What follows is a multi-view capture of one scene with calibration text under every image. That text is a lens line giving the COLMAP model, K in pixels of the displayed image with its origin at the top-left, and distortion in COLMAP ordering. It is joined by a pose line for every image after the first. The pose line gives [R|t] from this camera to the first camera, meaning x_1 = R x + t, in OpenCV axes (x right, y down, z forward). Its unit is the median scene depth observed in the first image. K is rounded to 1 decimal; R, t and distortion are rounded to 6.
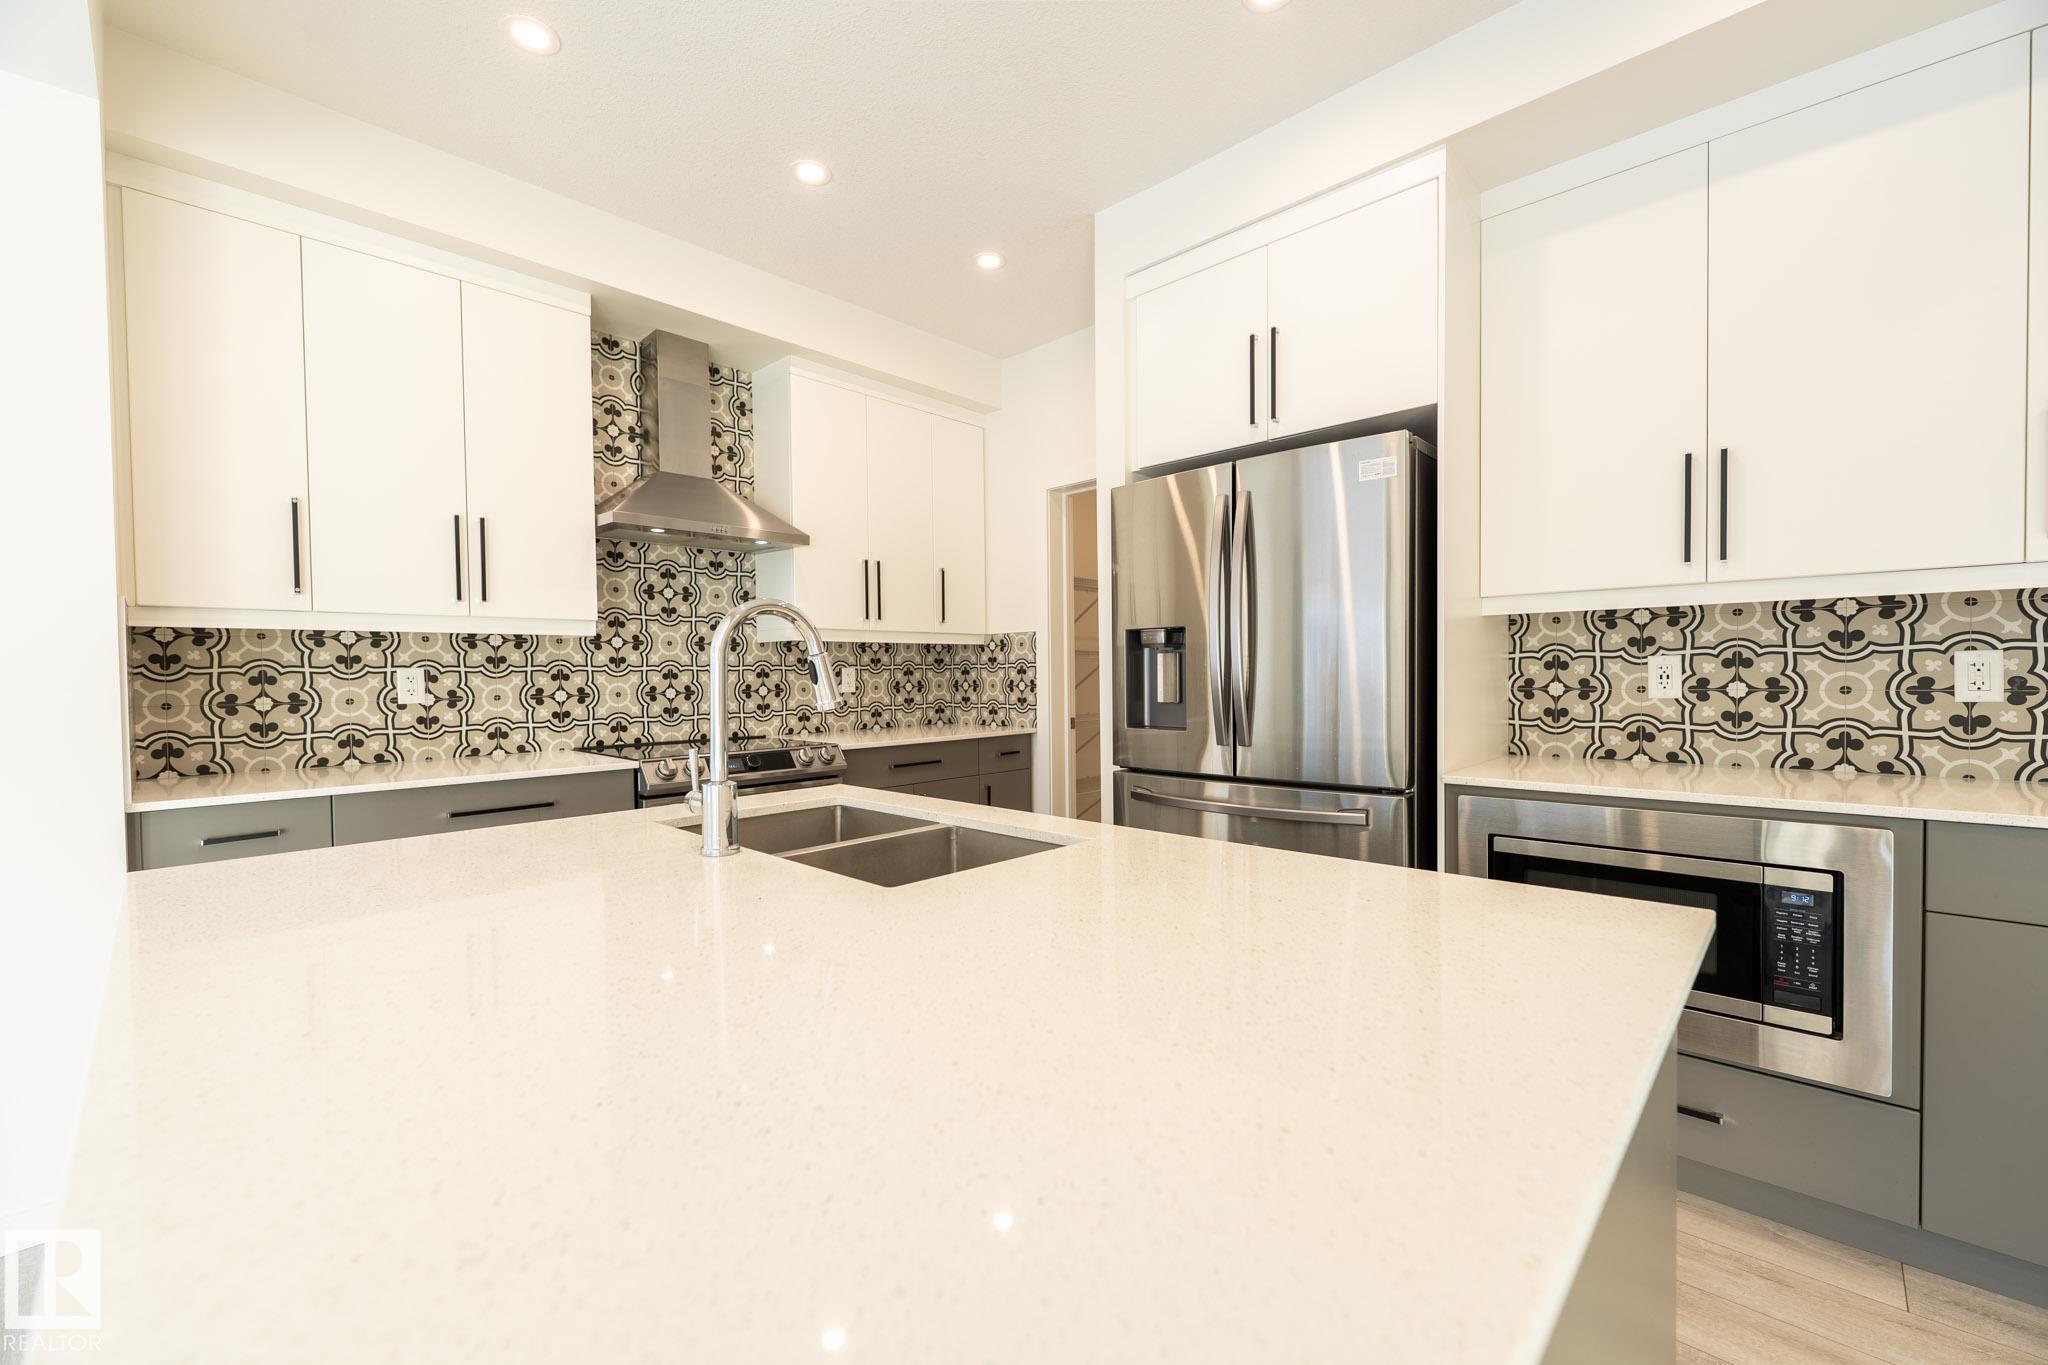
lens RADIAL K [[828.4, 0, 1022.3], [0, 828.4, 692.6], [0, 0, 1]] dist [-0.000890, -0.000611]
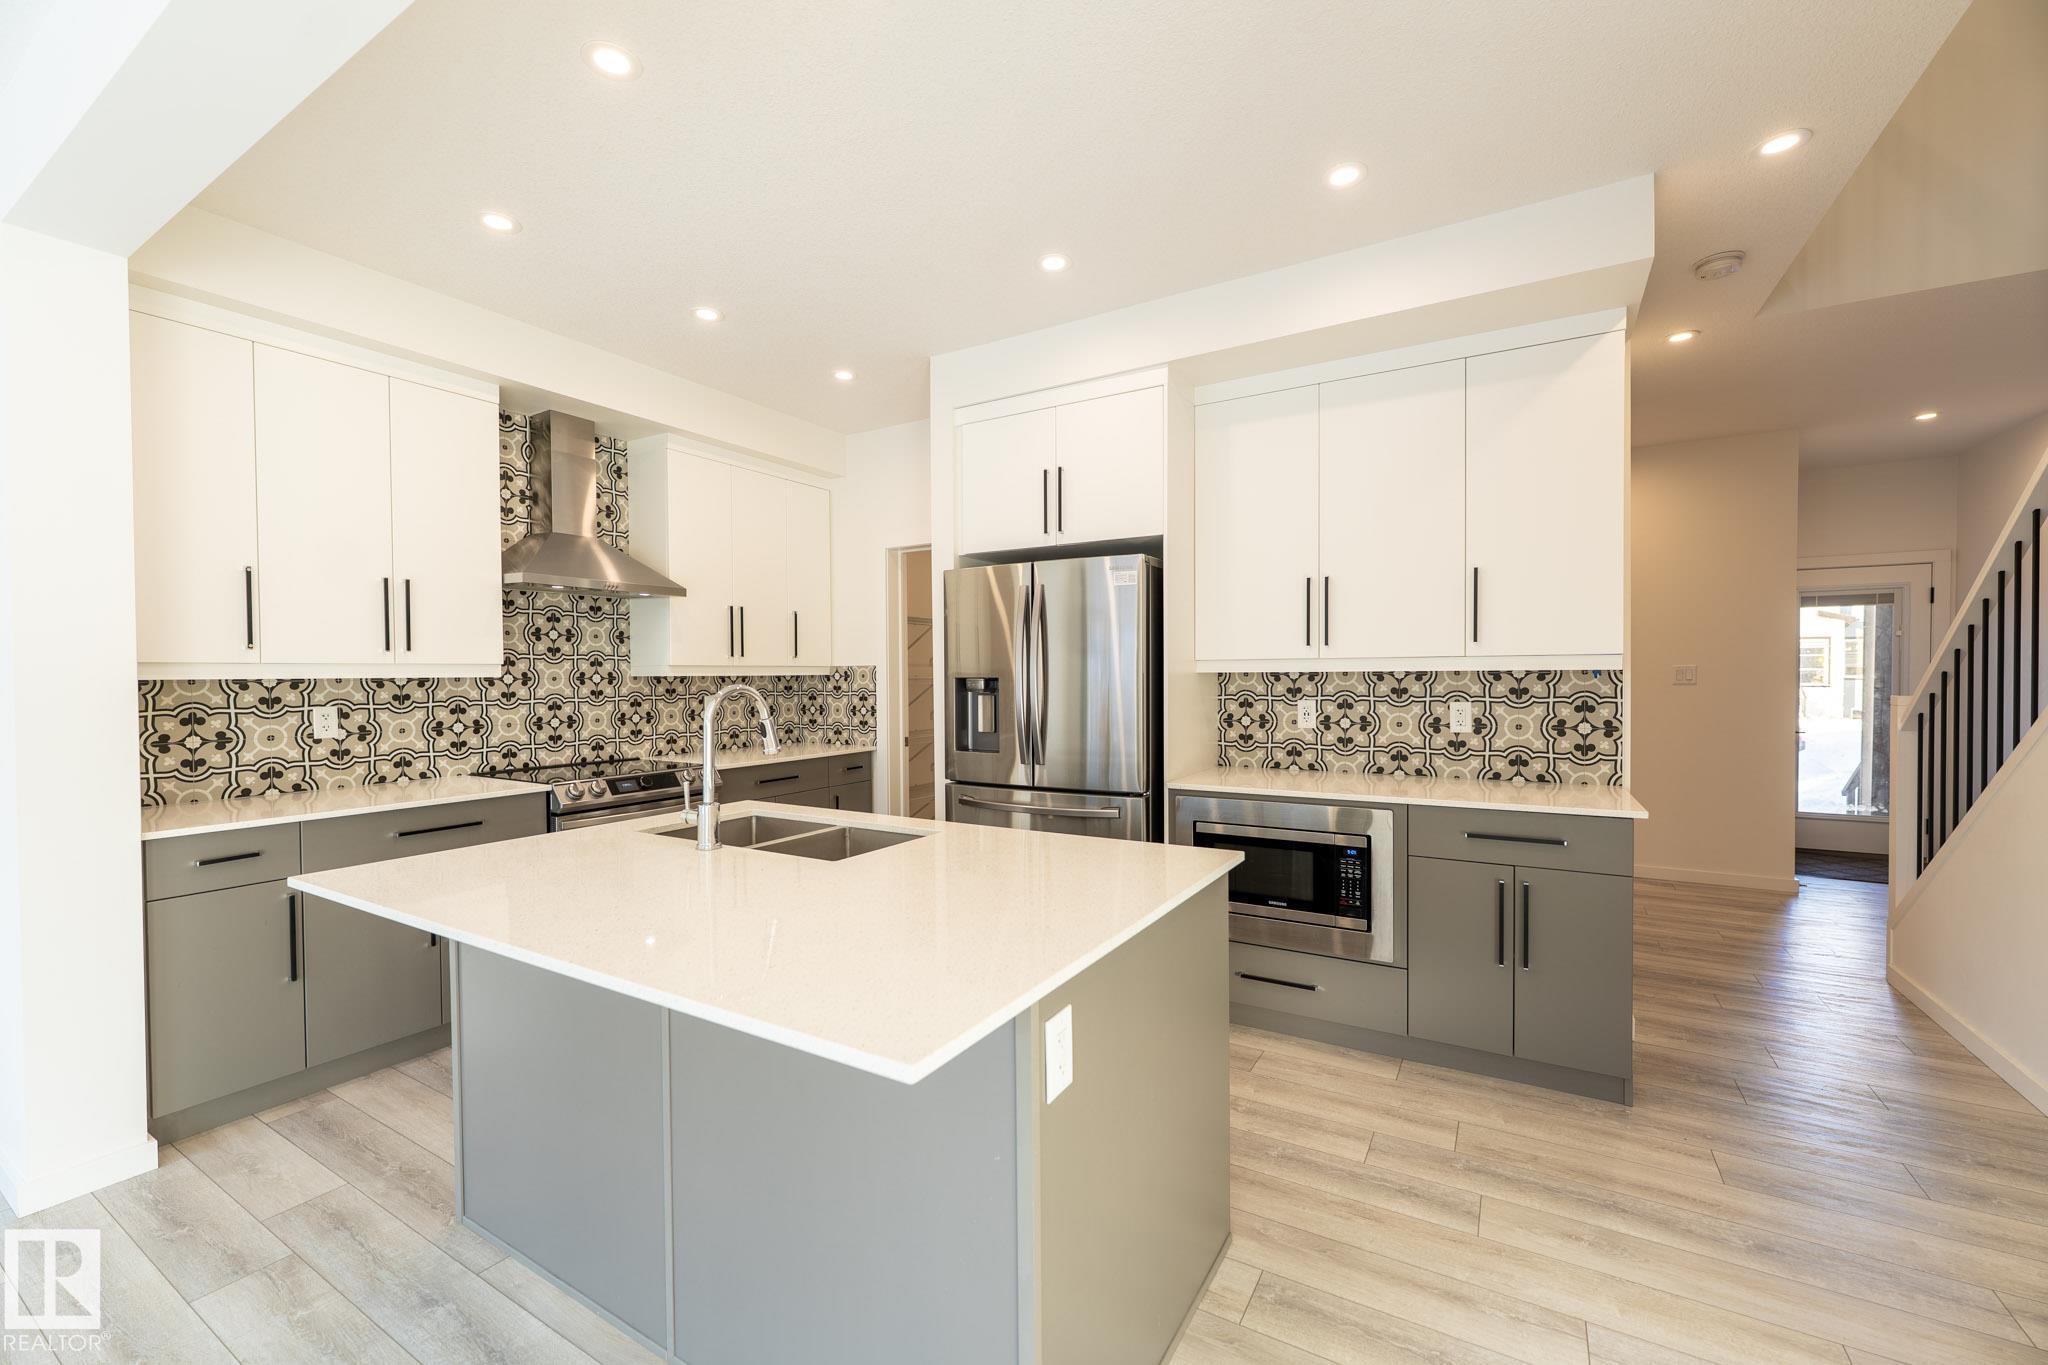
lens RADIAL K [[828.4, 0, 1019.1], [0, 828.4, 688.8], [0, 0, 1]] dist [-0.000890, -0.000611]
pose [[0.975976, 0.000979, 0.217877, -0.065899], [0.000787, 0.999968, -0.008019, -0.047724], [-0.217878, 0.007998, 0.975943, -0.331372]]
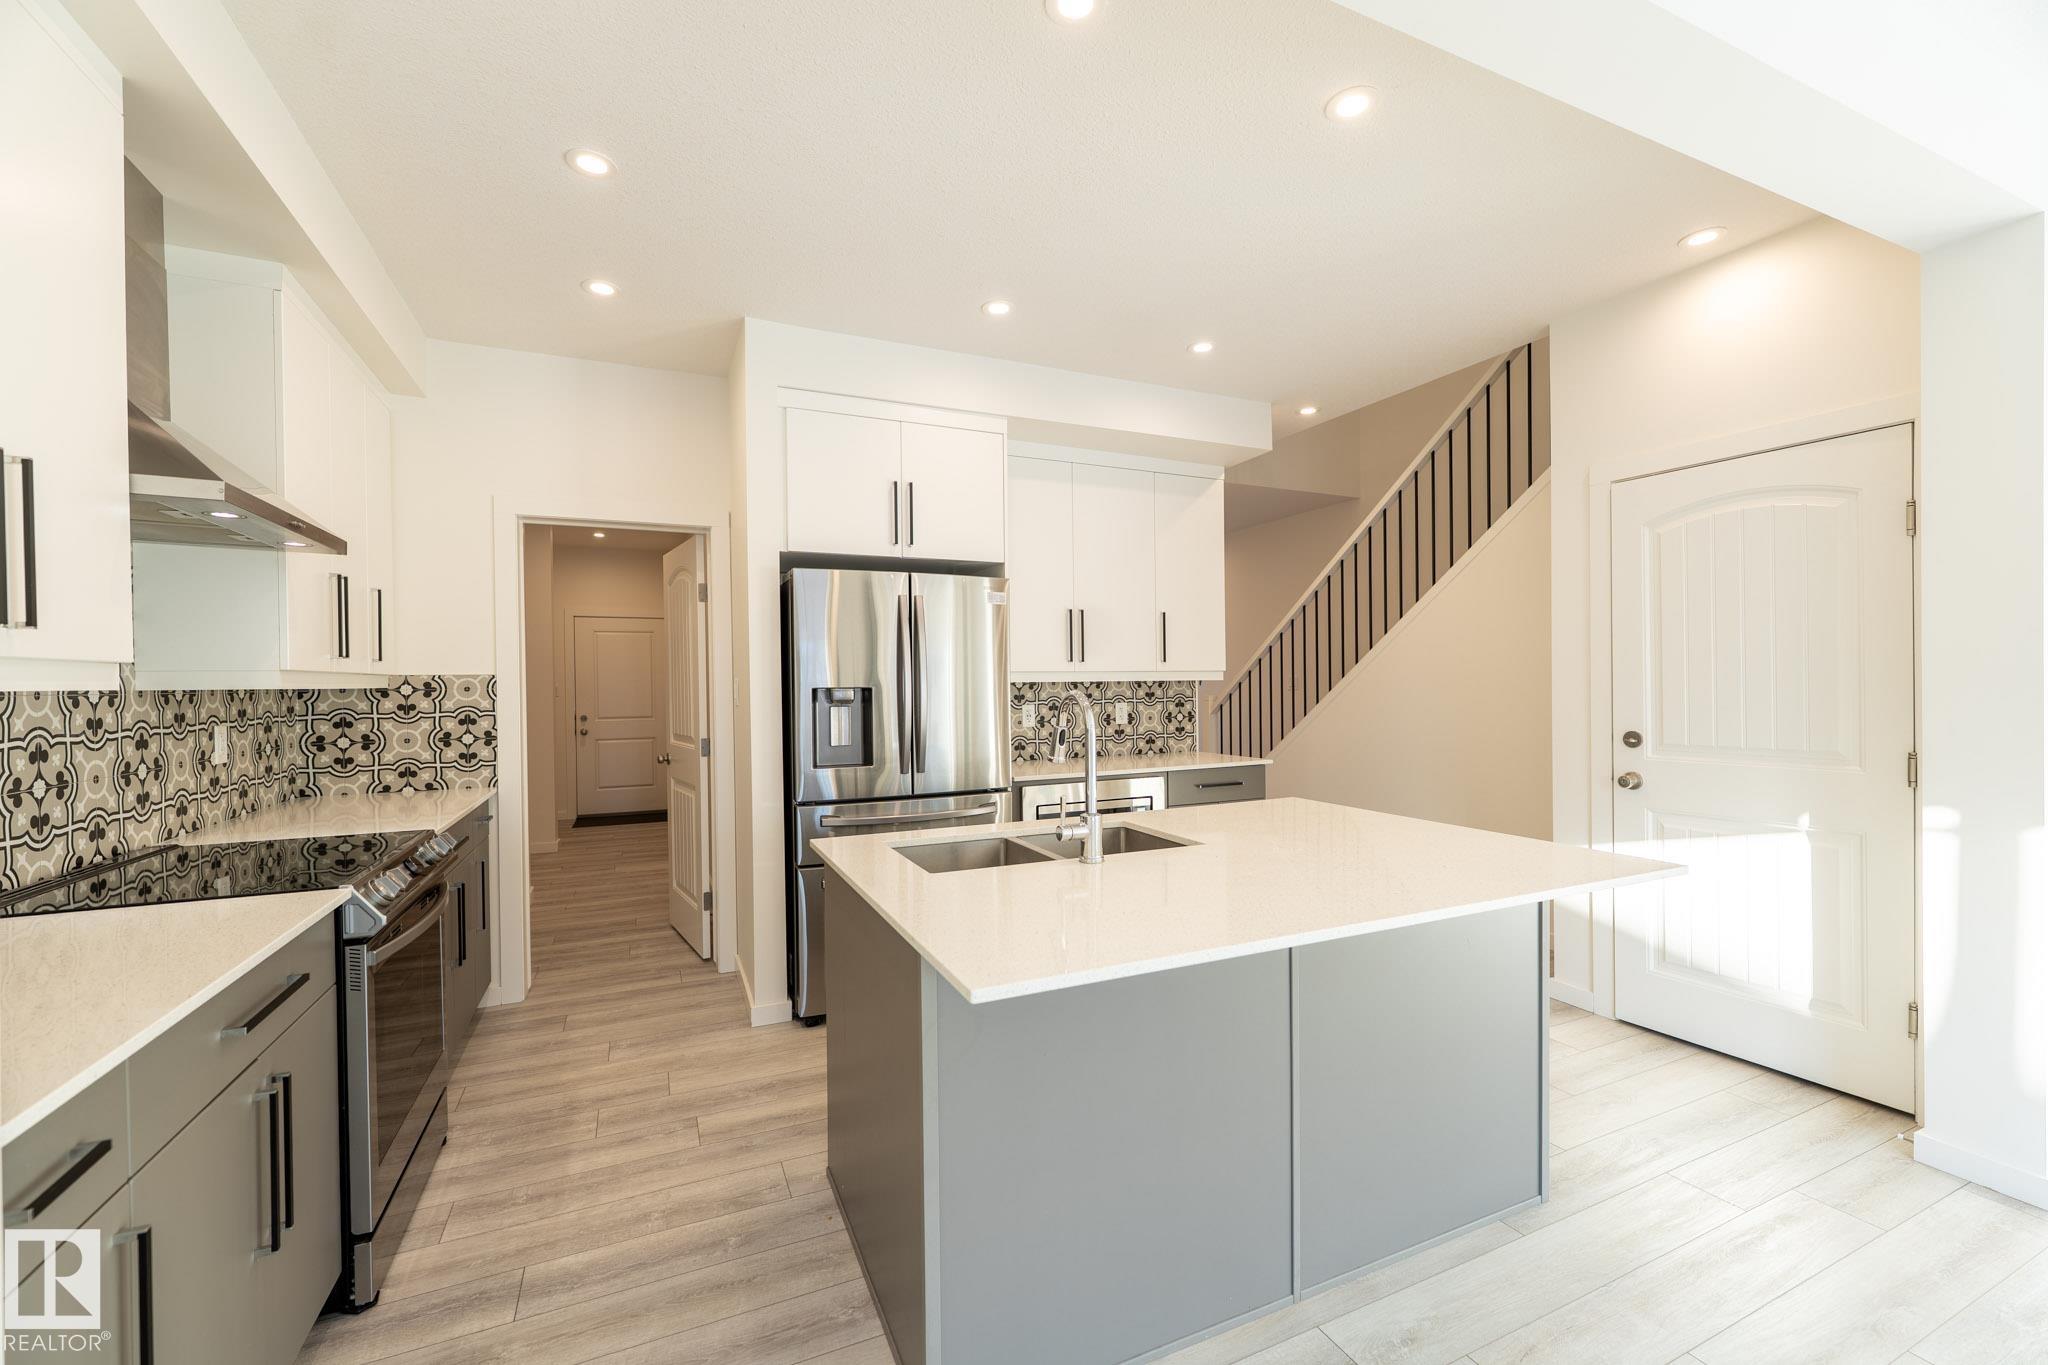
lens RADIAL K [[828.4, 0, 1009.8], [0, 828.4, 691.6], [0, 0, 1]] dist [-0.000890, -0.000611]
pose [[0.374780, -0.002452, 0.927110, -0.902446], [0.027884, 0.999574, -0.008629, -0.052739], [-0.926694, 0.029086, 0.374689, 0.282580]]
